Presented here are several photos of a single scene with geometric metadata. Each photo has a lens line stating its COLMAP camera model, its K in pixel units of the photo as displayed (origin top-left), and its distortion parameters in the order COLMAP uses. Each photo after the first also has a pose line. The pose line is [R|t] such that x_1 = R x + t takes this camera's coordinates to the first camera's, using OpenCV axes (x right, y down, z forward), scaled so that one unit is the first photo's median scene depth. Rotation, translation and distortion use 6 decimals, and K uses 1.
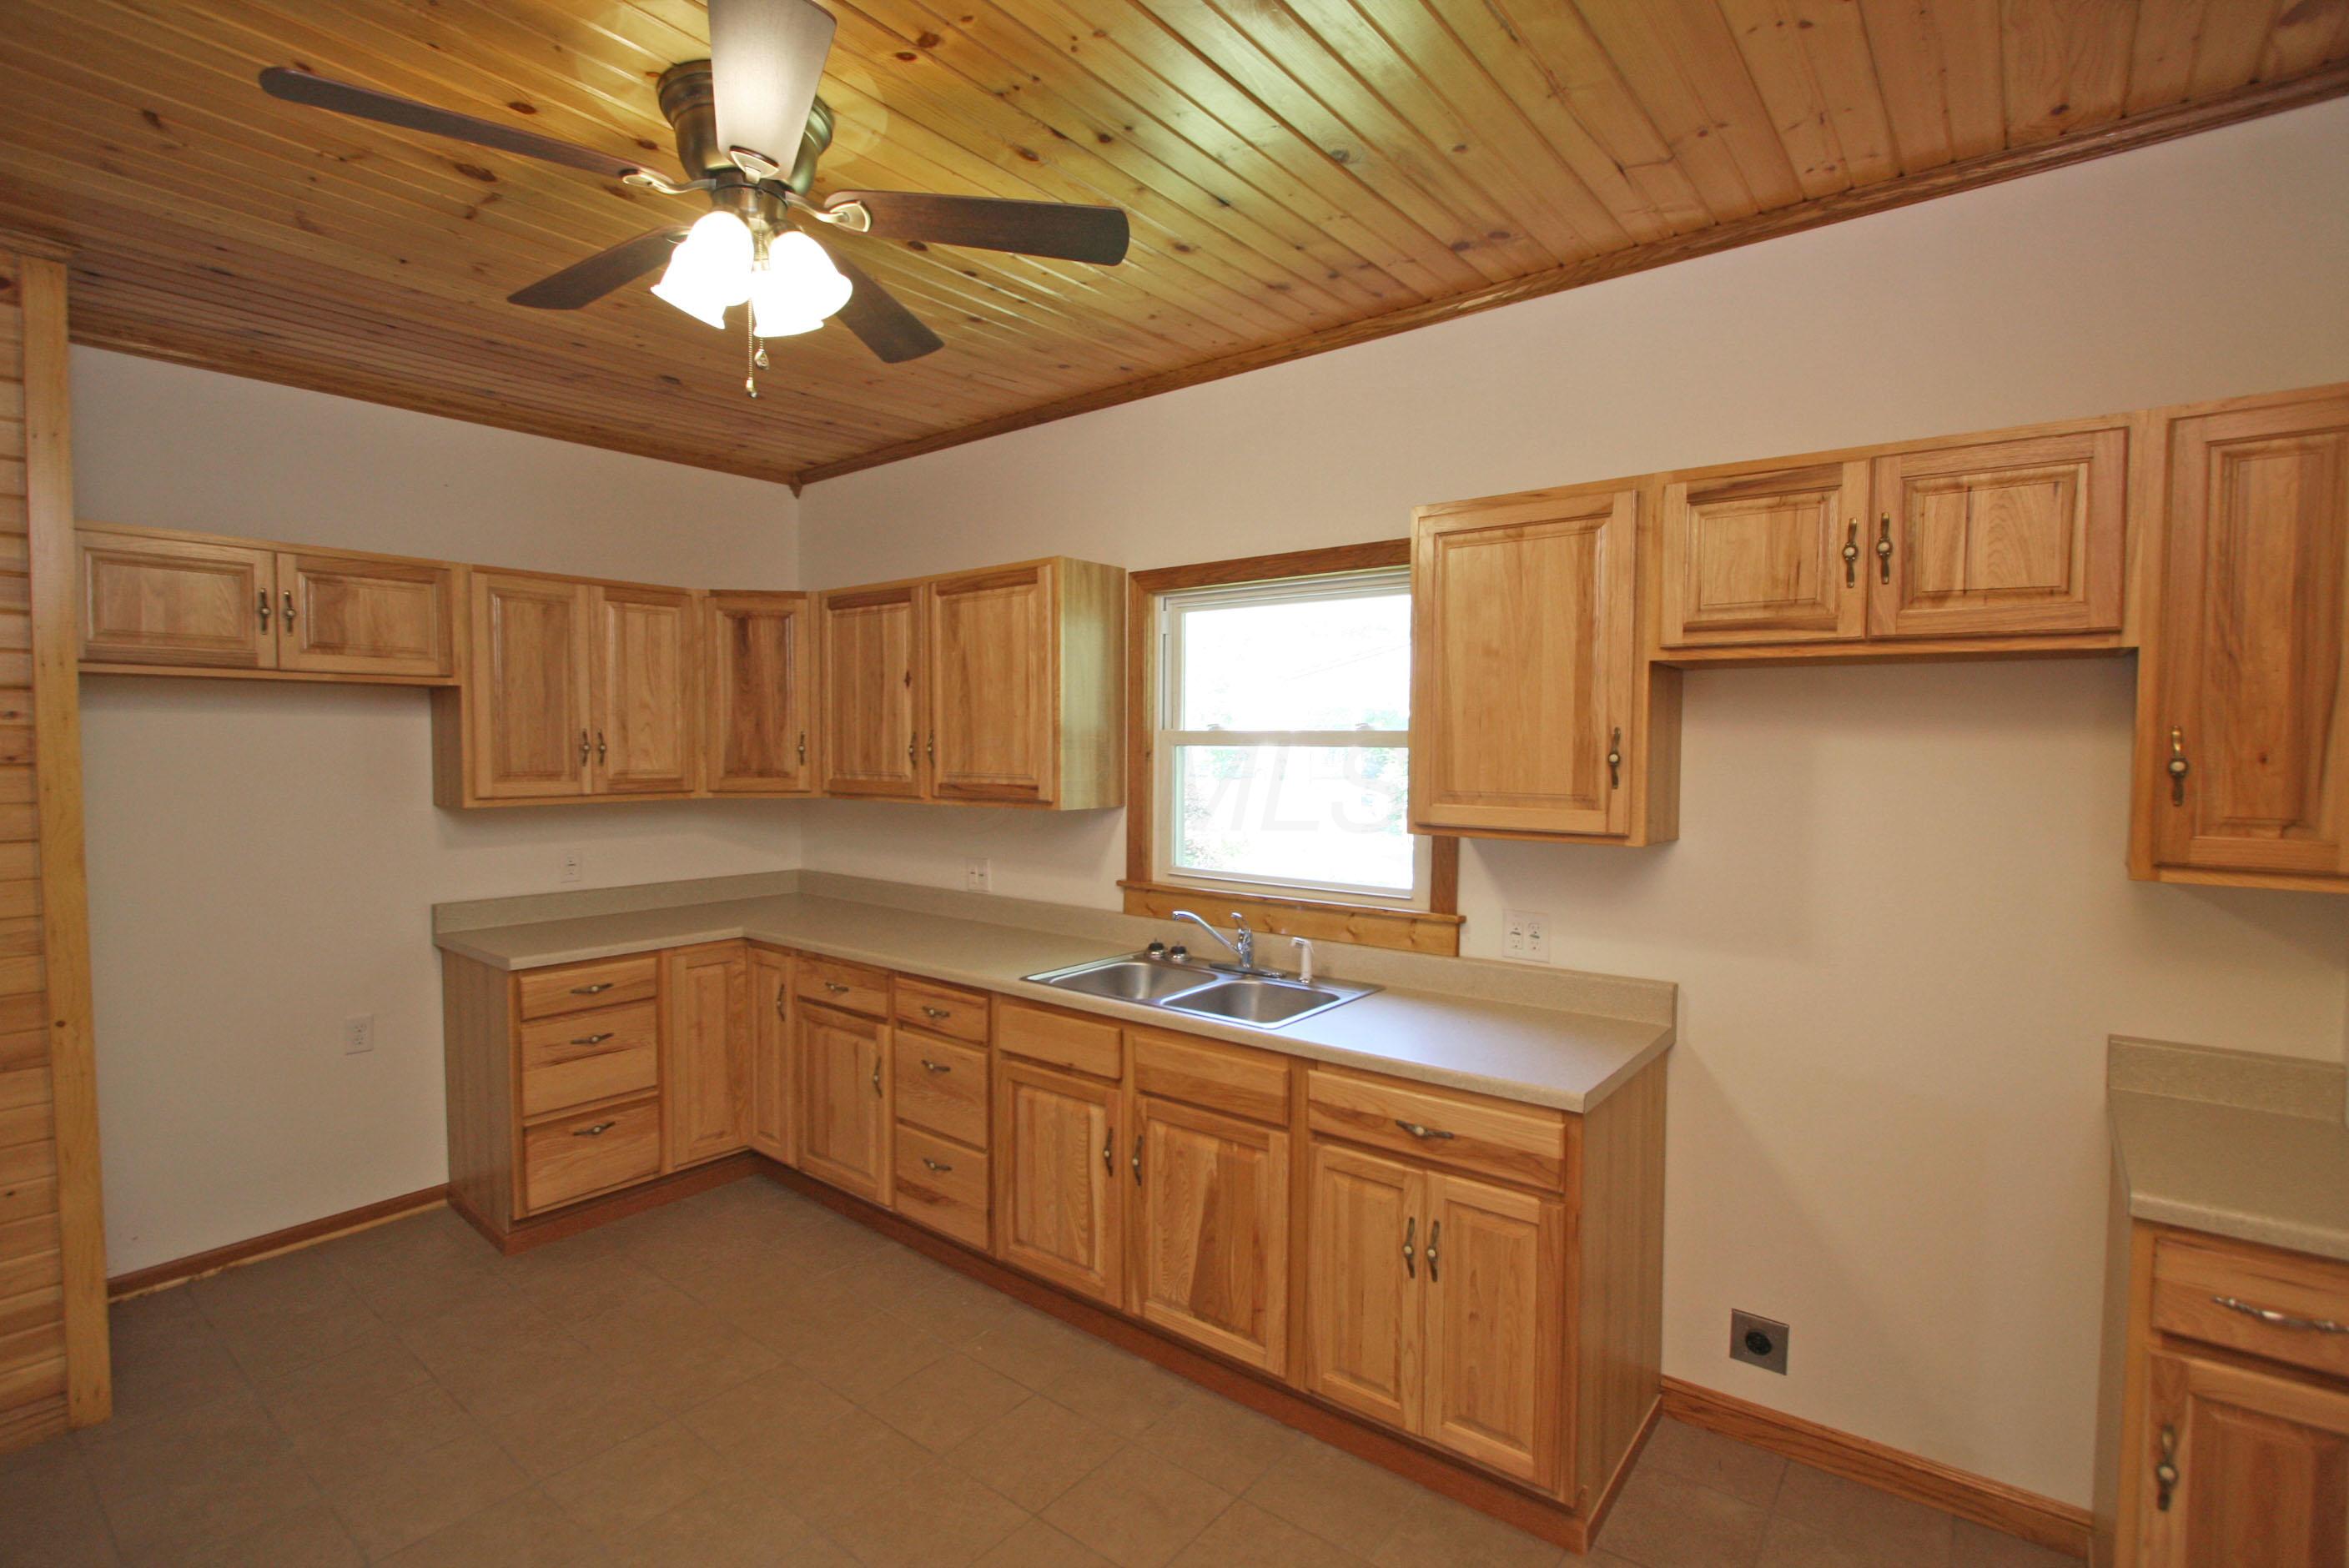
lens RADIAL K [[1092.1, 0, 1181.5], [0, 1092.1, 787.6], [0, 0, 1]] dist [-0.008416, -0.000144]
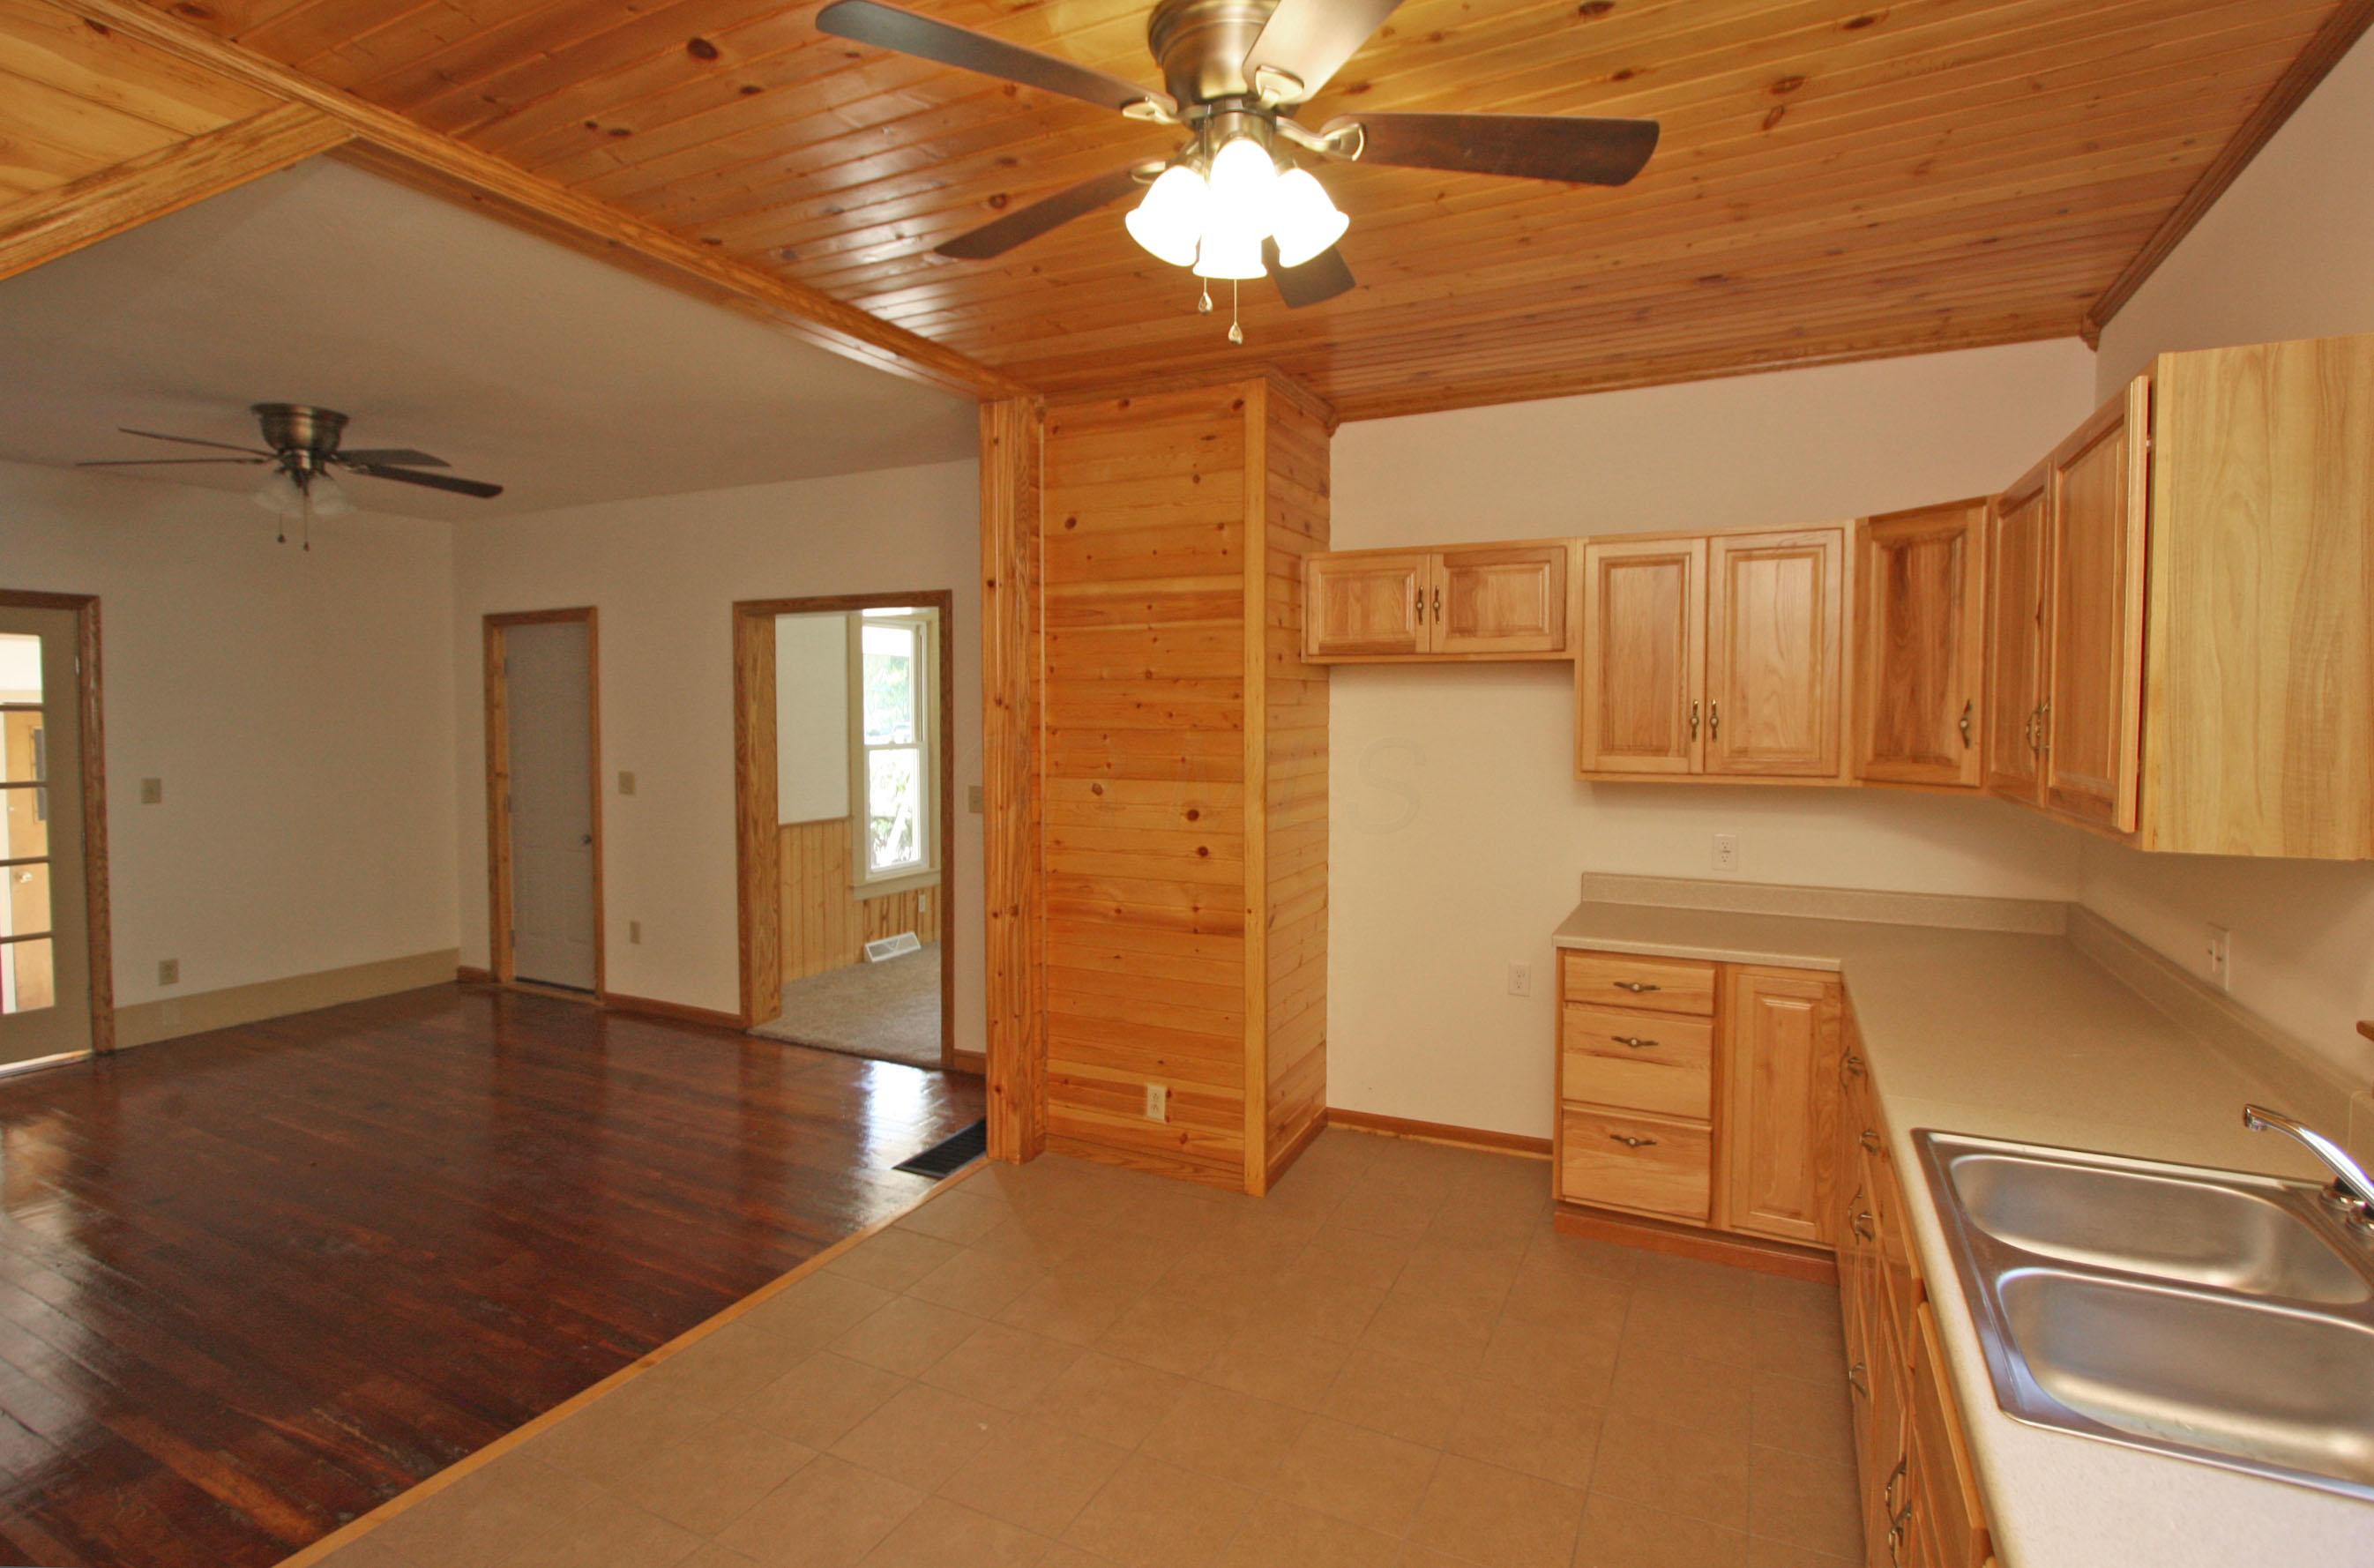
lens RADIAL K [[1158.8, 0, 1191.9], [0, 1158.8, 760.6], [0, 0, 1]] dist [-0.009920, 0.000616]
pose [[0.196664, 0.041655, -0.979586, 0.354755], [-0.039886, 0.998610, 0.034456, -0.024042], [0.979659, 0.032296, 0.198052, 0.480701]]
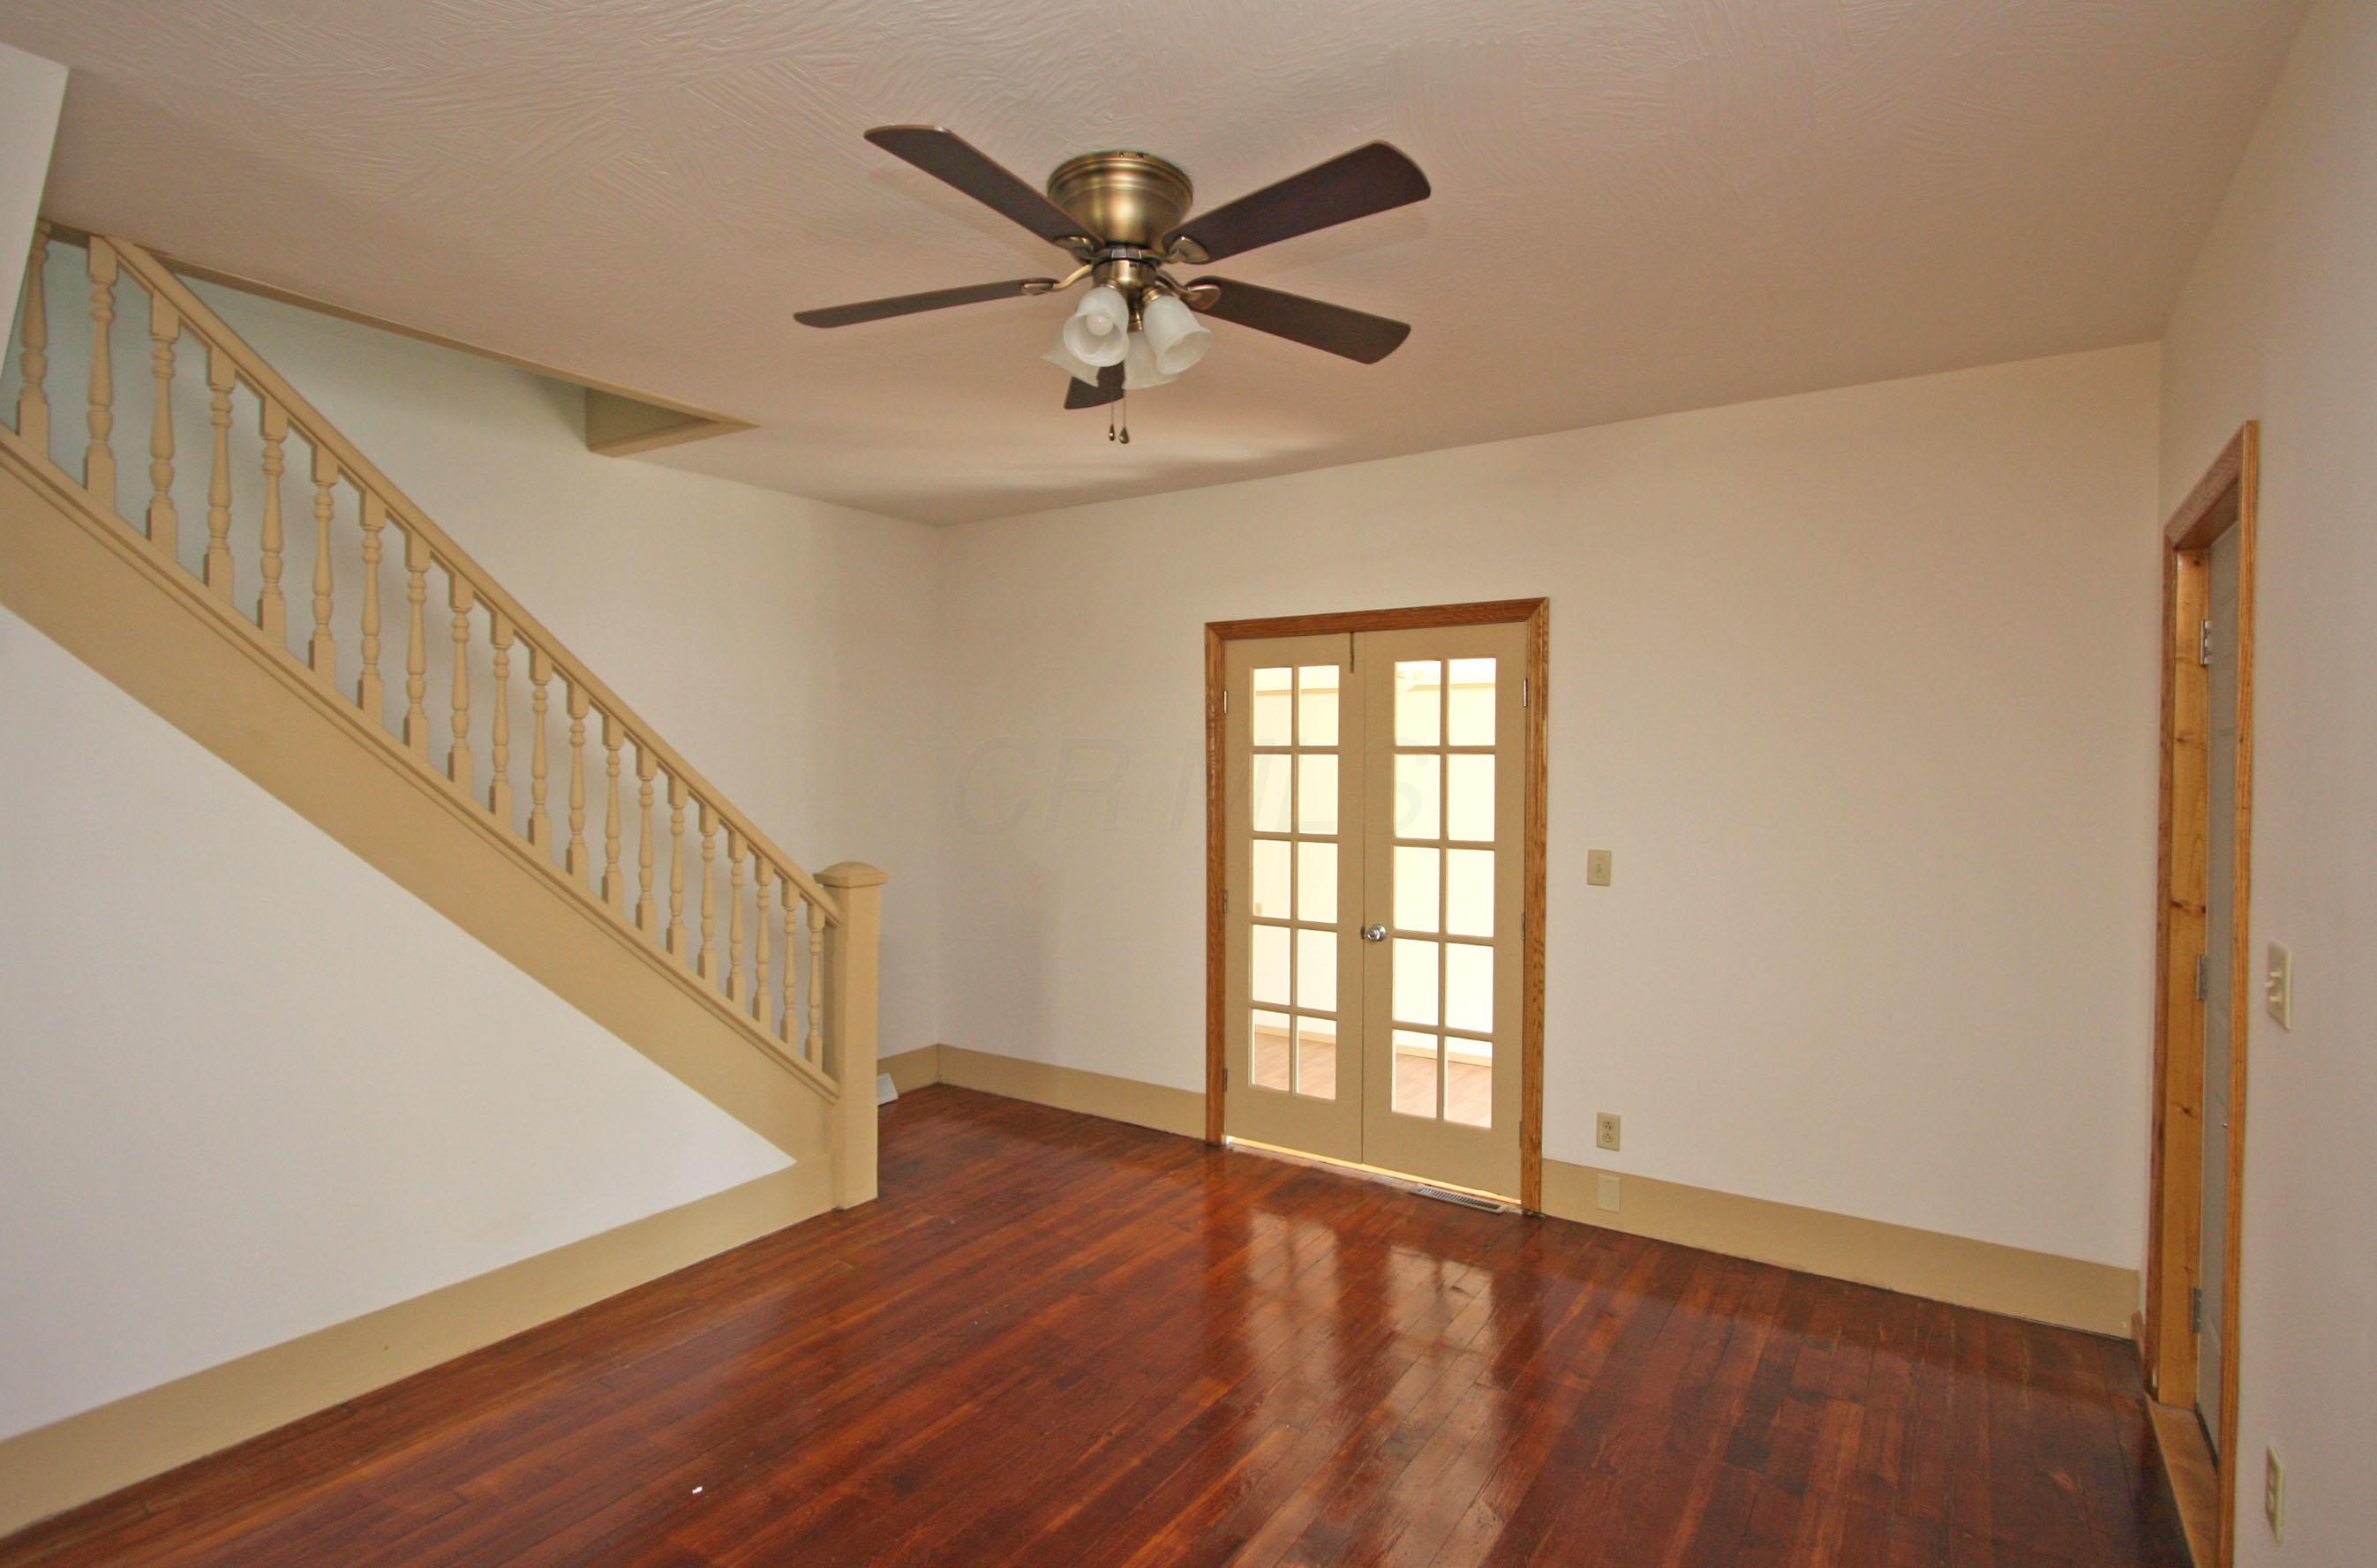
lens RADIAL K [[1158.5, 0, 1188.5], [0, 1158.5, 784.0], [0, 0, 1]] dist [-0.012544, 0.000381]
pose [[-0.997222, -0.001805, -0.074466, -1.156800], [-0.006082, 0.998342, 0.057244, -0.010504], [0.074239, 0.057537, -0.995579, 0.462826]]
